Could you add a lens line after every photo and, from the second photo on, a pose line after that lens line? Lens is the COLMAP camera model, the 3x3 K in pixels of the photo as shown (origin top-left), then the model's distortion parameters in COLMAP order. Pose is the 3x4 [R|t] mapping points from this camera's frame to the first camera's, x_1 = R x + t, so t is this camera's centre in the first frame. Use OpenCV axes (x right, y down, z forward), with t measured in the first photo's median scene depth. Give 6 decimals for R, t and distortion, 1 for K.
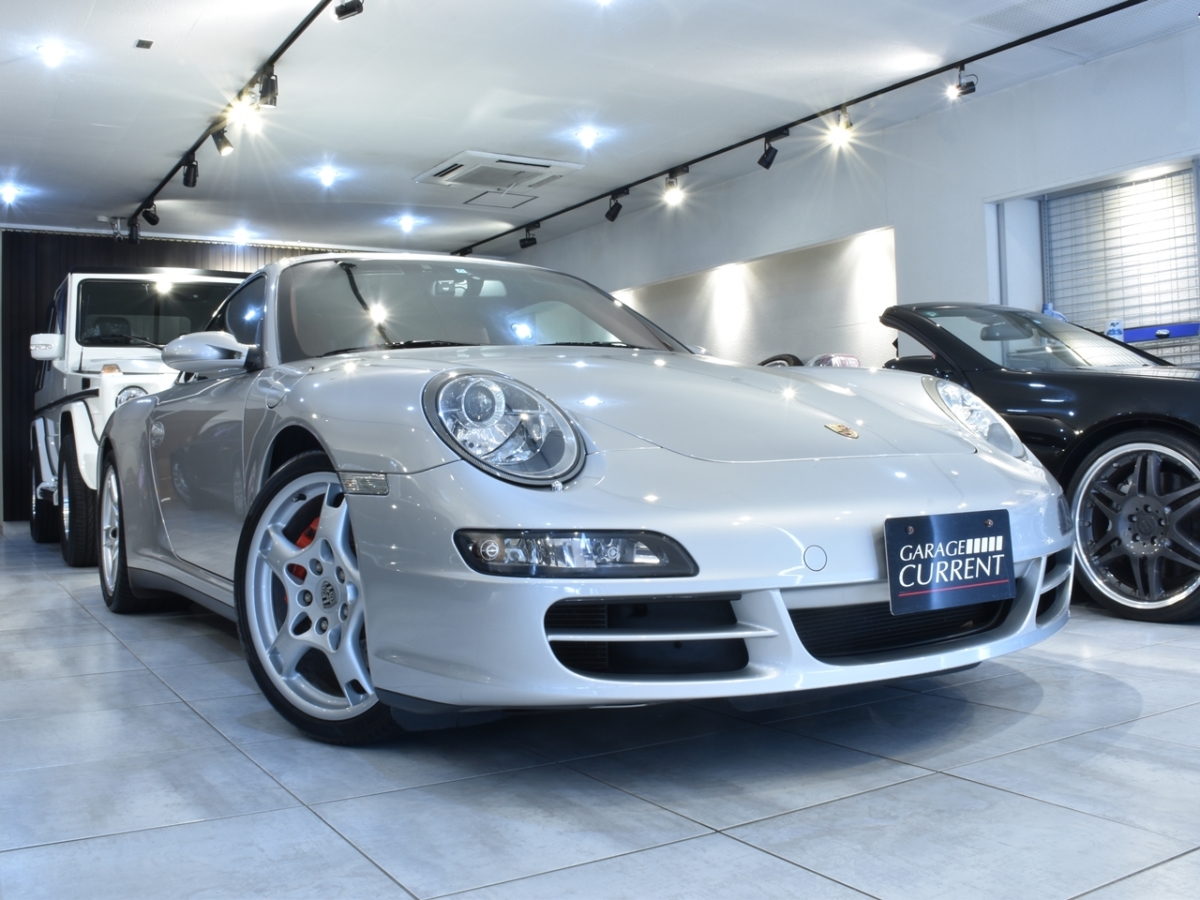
lens RADIAL K [[1144.9, 0, 620.0], [0, 1144.9, 459.0], [0, 0, 1]] dist [-0.126894, 0.090698]
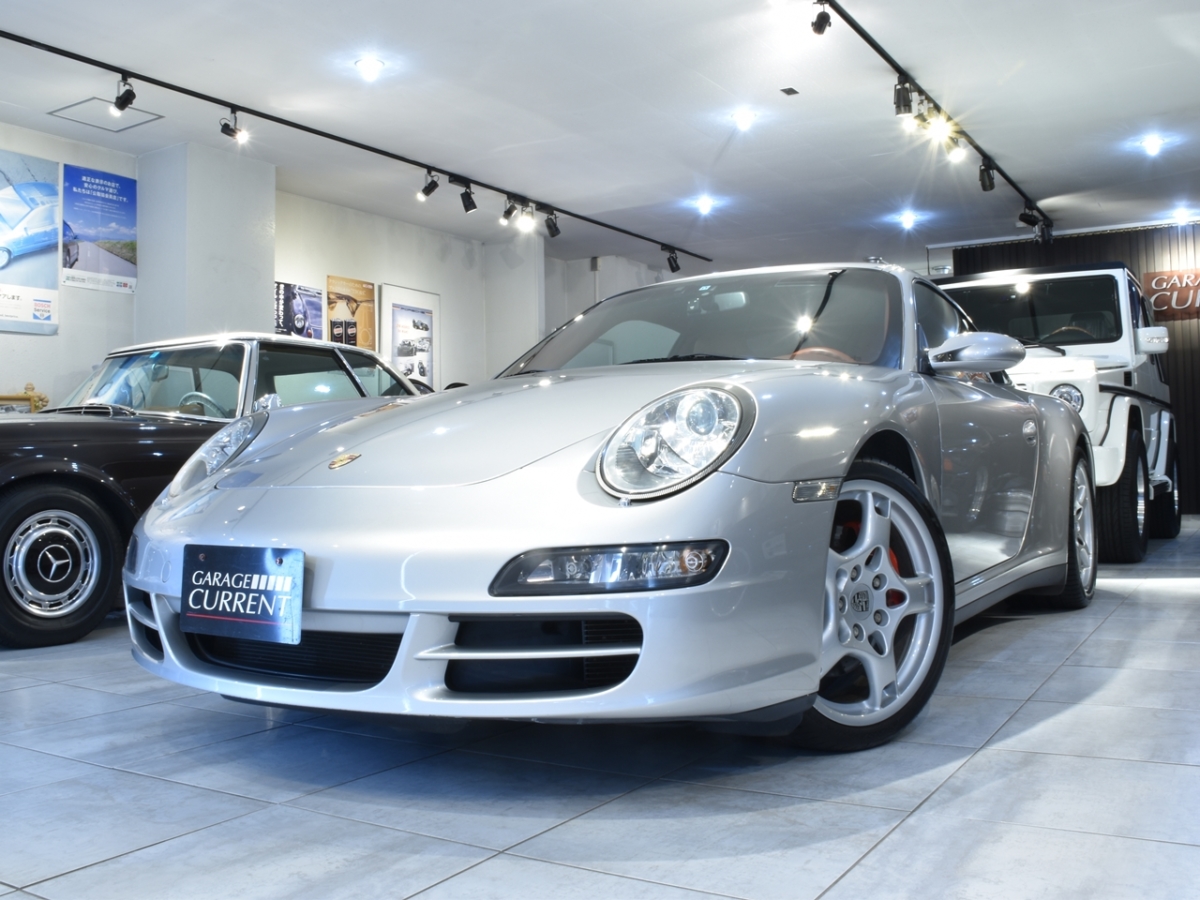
lens RADIAL K [[1144.9, 0, 620.0], [0, 1144.9, 459.0], [0, 0, 1]] dist [-0.126894, 0.090698]
pose [[0.446119, 0.015348, -0.894842, 1.355924], [-0.003814, 0.999876, 0.015248, -0.047899], [0.894966, -0.003389, 0.446122, 0.852365]]
